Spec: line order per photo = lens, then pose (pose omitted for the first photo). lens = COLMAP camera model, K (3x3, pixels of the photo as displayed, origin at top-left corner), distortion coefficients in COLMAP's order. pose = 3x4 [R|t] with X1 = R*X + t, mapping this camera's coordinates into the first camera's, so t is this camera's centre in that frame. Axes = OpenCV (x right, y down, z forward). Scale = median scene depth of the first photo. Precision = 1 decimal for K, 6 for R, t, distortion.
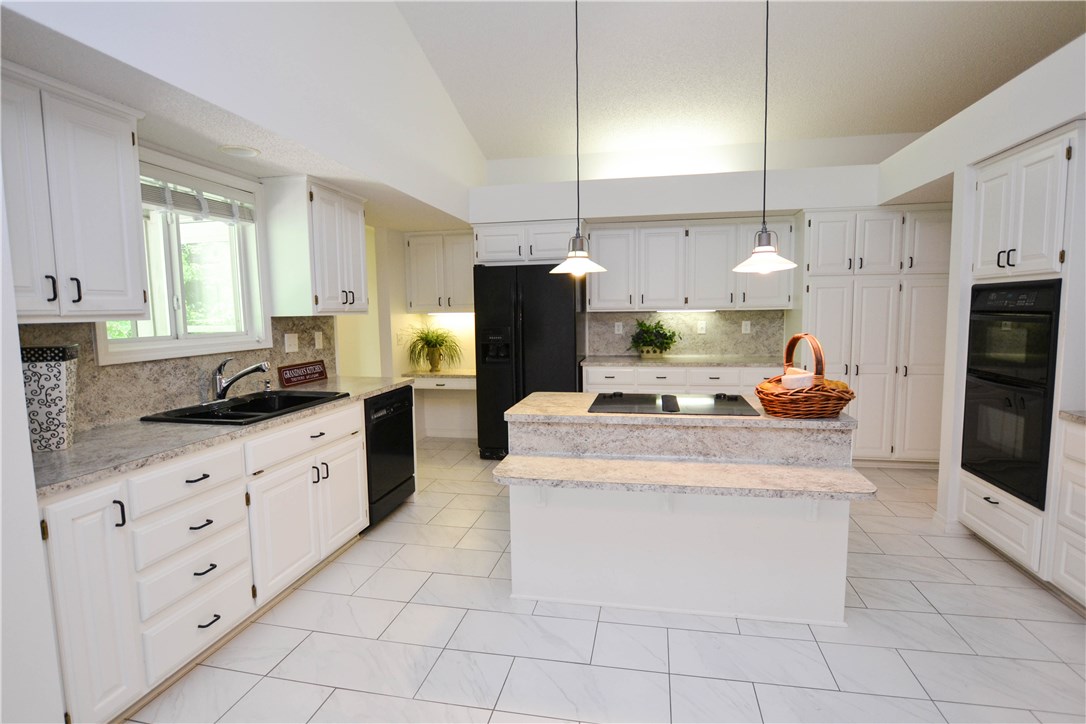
lens RADIAL K [[525.4, 0, 540.2], [0, 525.4, 361.7], [0, 0, 1]] dist [-0.013804, 0.000391]
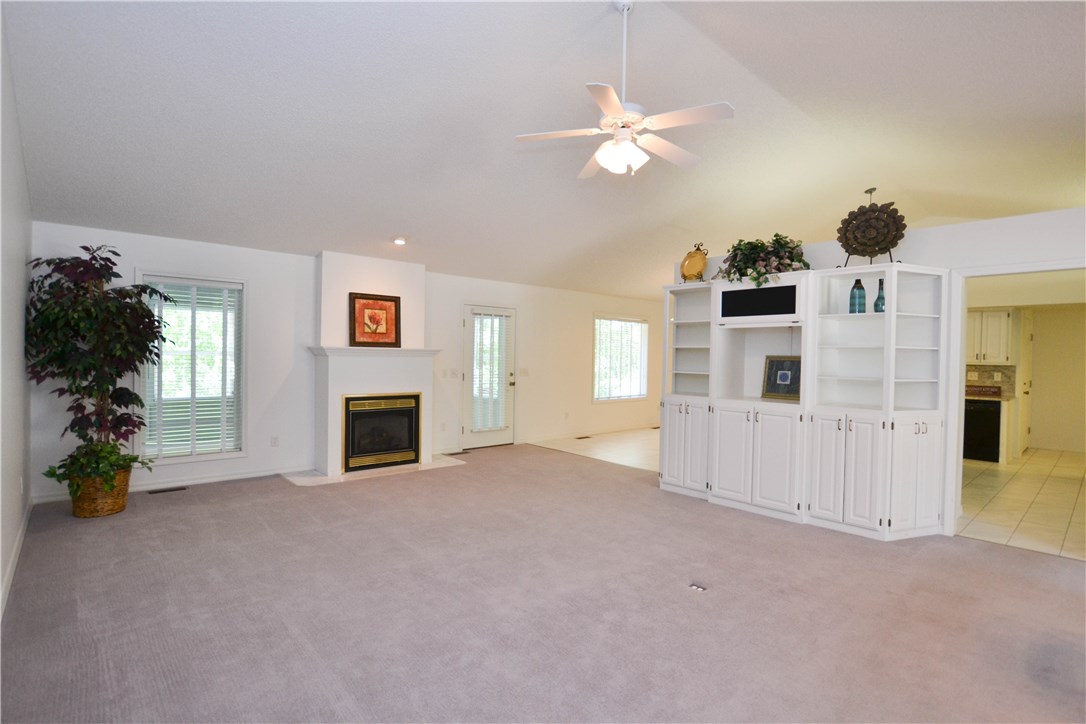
lens RADIAL K [[525.4, 0, 543.4], [0, 525.4, 360.6], [0, 0, 1]] dist [-0.013804, 0.000391]
pose [[-0.611982, 0.013037, -0.790764, 2.378796], [-0.085421, 0.992925, 0.082478, -0.123751], [0.786245, 0.118023, -0.606539, 0.847892]]
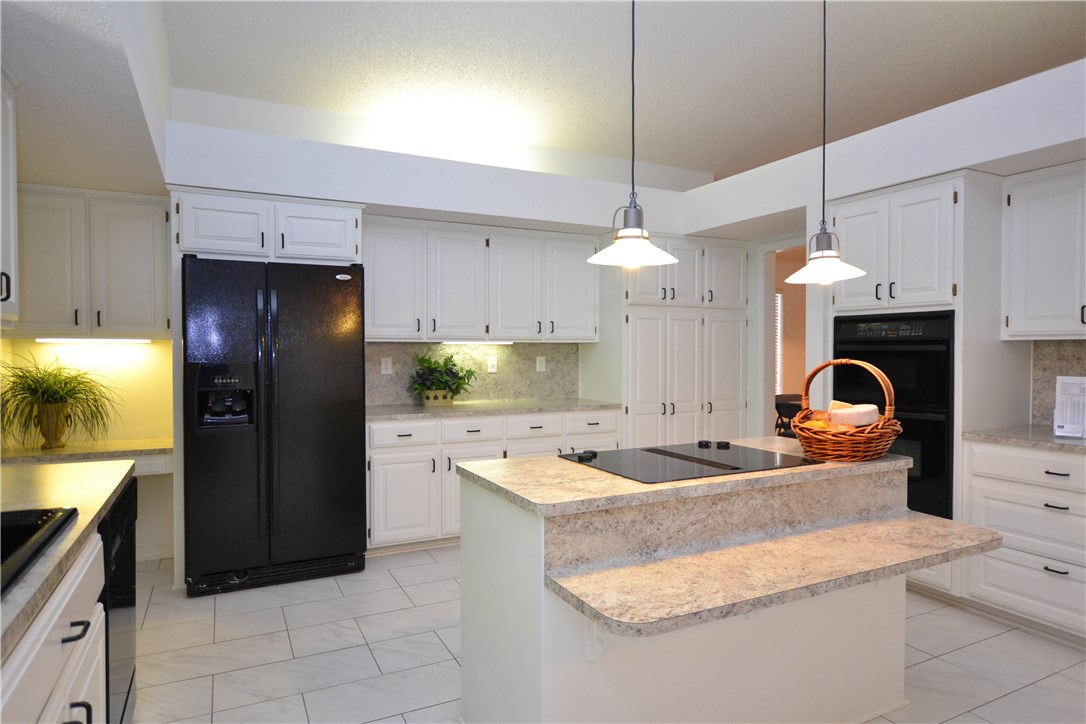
lens RADIAL K [[634.3, 0, 544.4], [0, 634.3, 360.5], [0, 0, 1]] dist [-0.008919, 0.000373]
pose [[0.795671, 0.002979, 0.605721, -0.256467], [0.048928, 0.996404, -0.069172, -0.002404], [-0.603749, 0.084675, 0.792665, 0.252205]]
